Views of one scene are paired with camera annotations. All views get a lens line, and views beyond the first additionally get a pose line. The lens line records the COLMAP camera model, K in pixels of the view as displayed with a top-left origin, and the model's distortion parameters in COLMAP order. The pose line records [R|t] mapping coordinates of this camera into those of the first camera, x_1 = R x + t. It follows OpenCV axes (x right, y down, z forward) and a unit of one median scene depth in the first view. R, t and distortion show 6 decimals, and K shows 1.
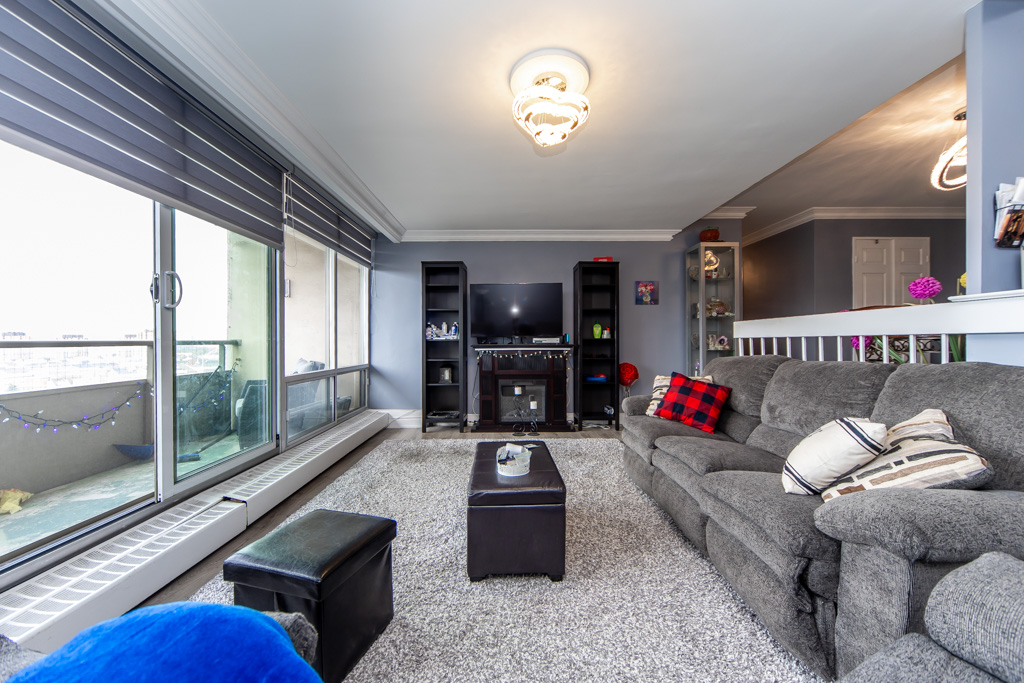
lens RADIAL K [[374.0, 0, 514.1], [0, 374.0, 342.6], [0, 0, 1]] dist [0.001014, 0.000167]
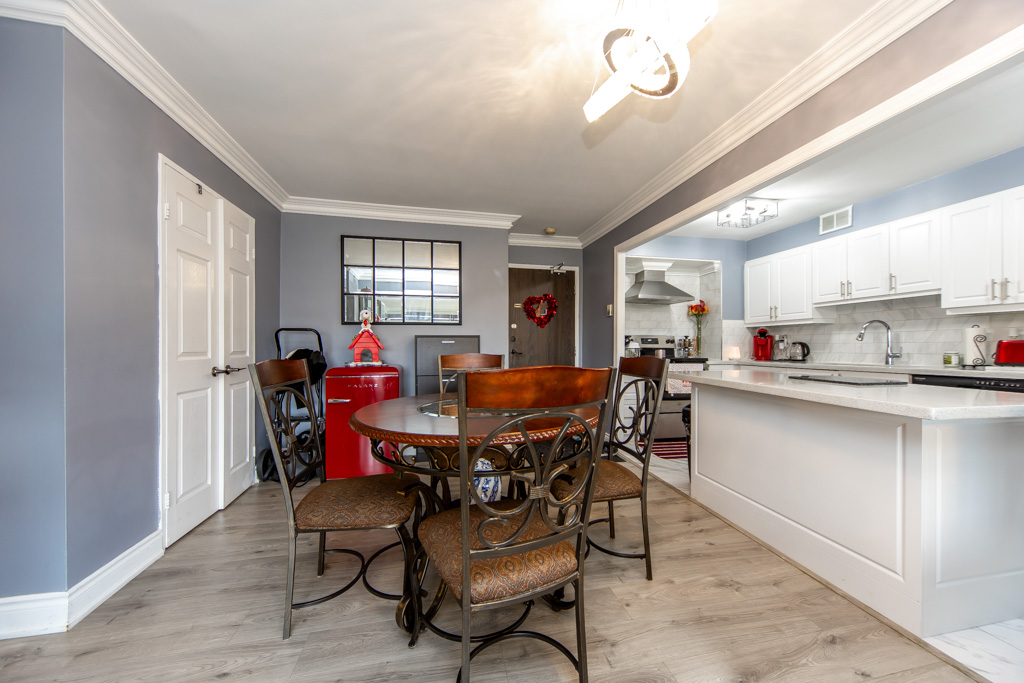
lens RADIAL K [[363.8, 0, 513.5], [0, 363.8, 346.5], [0, 0, 1]] dist [0.000870, 0.000013]
pose [[-0.195137, -0.000989, 0.980776, 0.451138], [0.001126, 0.999999, 0.001233, -0.075306], [-0.980775, 0.001344, -0.195135, 0.709985]]
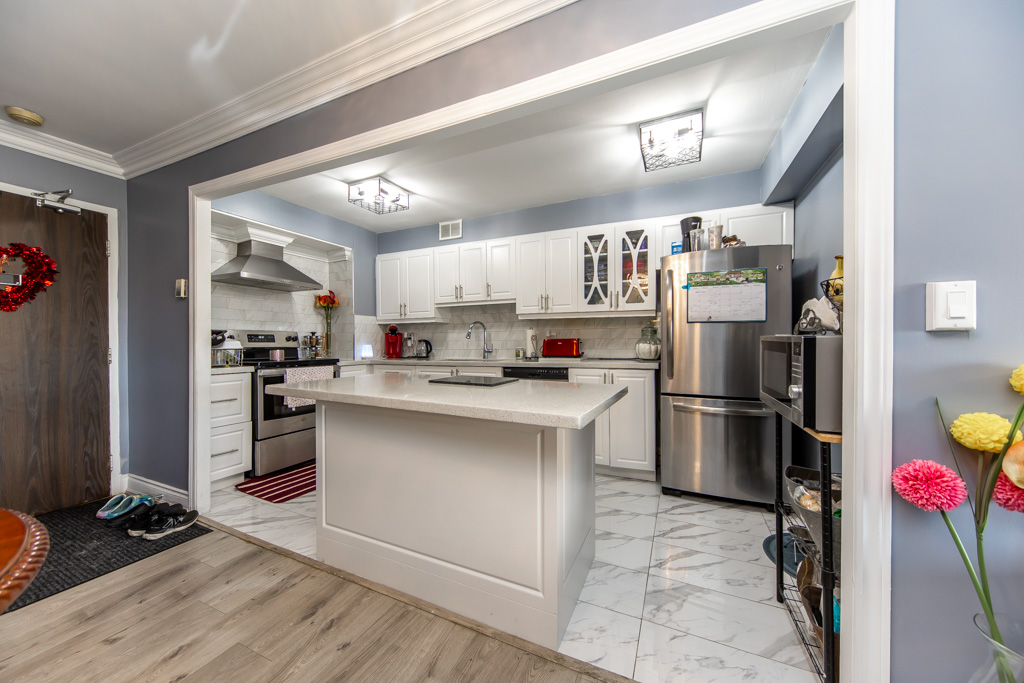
lens RADIAL K [[362.4, 0, 513.6], [0, 362.4, 342.6], [0, 0, 1]] dist [0.001727, 0.000071]
pose [[-0.906694, 0.003858, 0.421771, 0.580906], [0.006688, 0.999964, 0.005232, -0.080298], [-0.421736, 0.007565, -0.906687, 0.602729]]
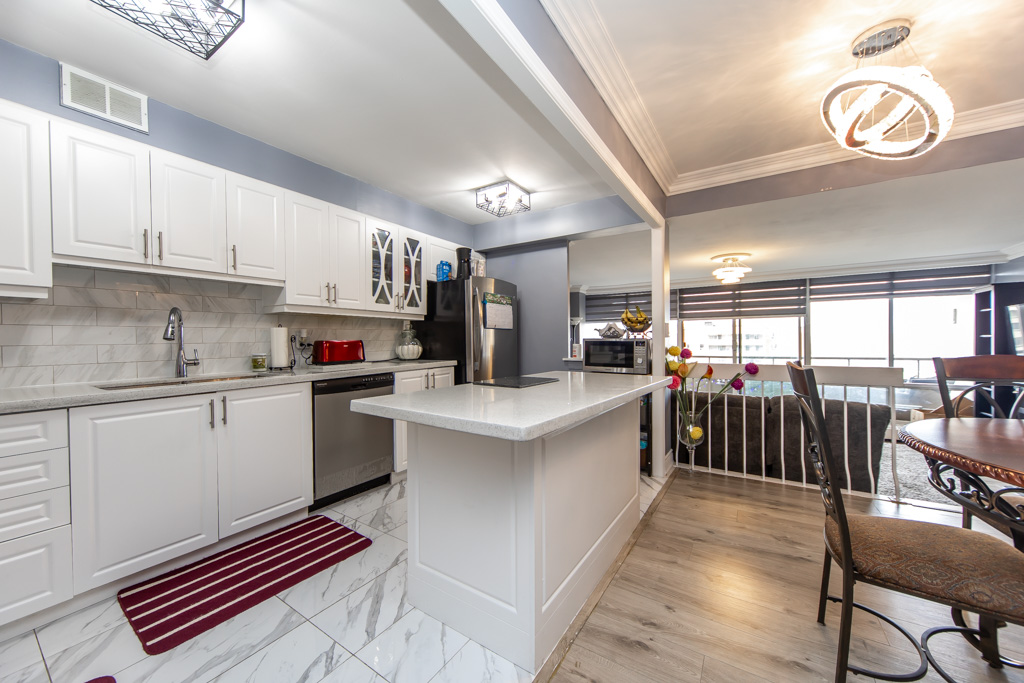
lens RADIAL K [[374.0, 0, 514.1], [0, 374.0, 342.6], [0, 0, 1]] dist [0.001014, 0.000167]
pose [[-0.548605, 0.012451, -0.835989, 1.155738], [0.008398, 0.999921, 0.009382, -0.083139], [0.836039, -0.001873, -0.548666, 0.474507]]
